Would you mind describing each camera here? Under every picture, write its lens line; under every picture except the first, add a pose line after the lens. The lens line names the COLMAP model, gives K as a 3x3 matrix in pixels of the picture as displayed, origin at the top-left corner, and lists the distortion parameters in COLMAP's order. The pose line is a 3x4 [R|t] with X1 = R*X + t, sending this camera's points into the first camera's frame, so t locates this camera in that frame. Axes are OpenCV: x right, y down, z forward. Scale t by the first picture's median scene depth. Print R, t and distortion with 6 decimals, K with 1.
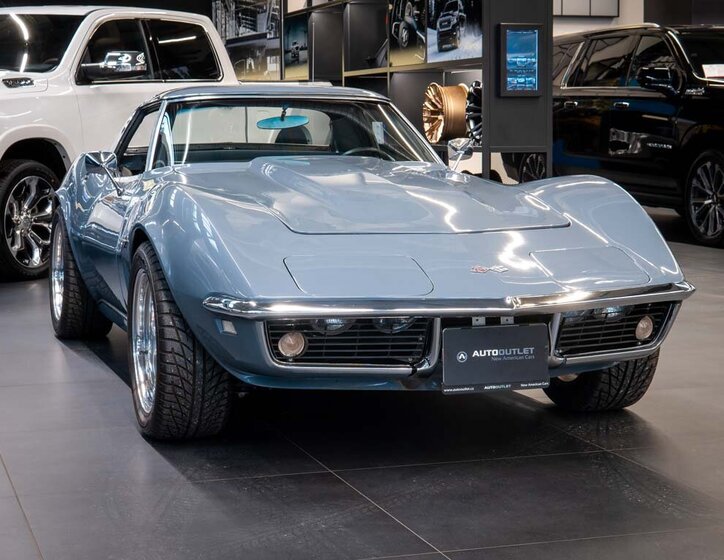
lens RADIAL K [[1238.3, 0, 362.0], [0, 1238.3, 280.4], [0, 0, 1]] dist [-0.046634, 0.000000]
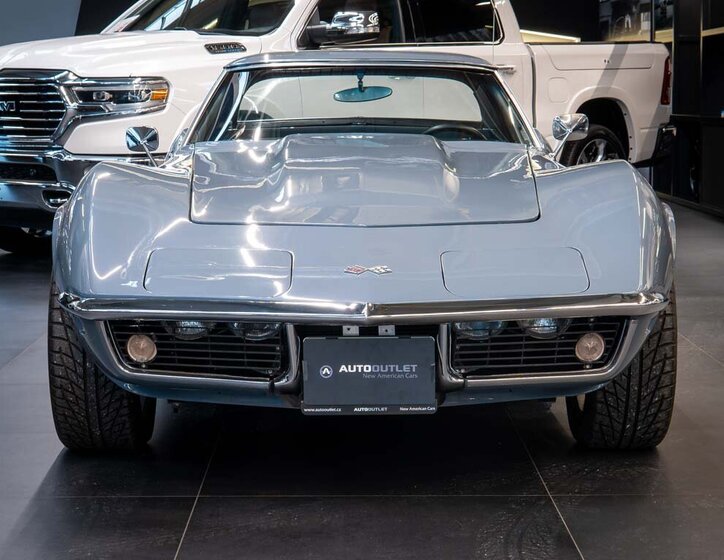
lens RADIAL K [[1458.5, 0, 360.6], [0, 1458.5, 282.1], [0, 0, 1]] dist [-0.019185, 0.000000]
pose [[0.966014, 0.031235, -0.256596, 0.330936], [-0.030618, 0.999511, 0.006402, -0.006063], [0.256671, 0.001672, 0.966498, 0.039690]]
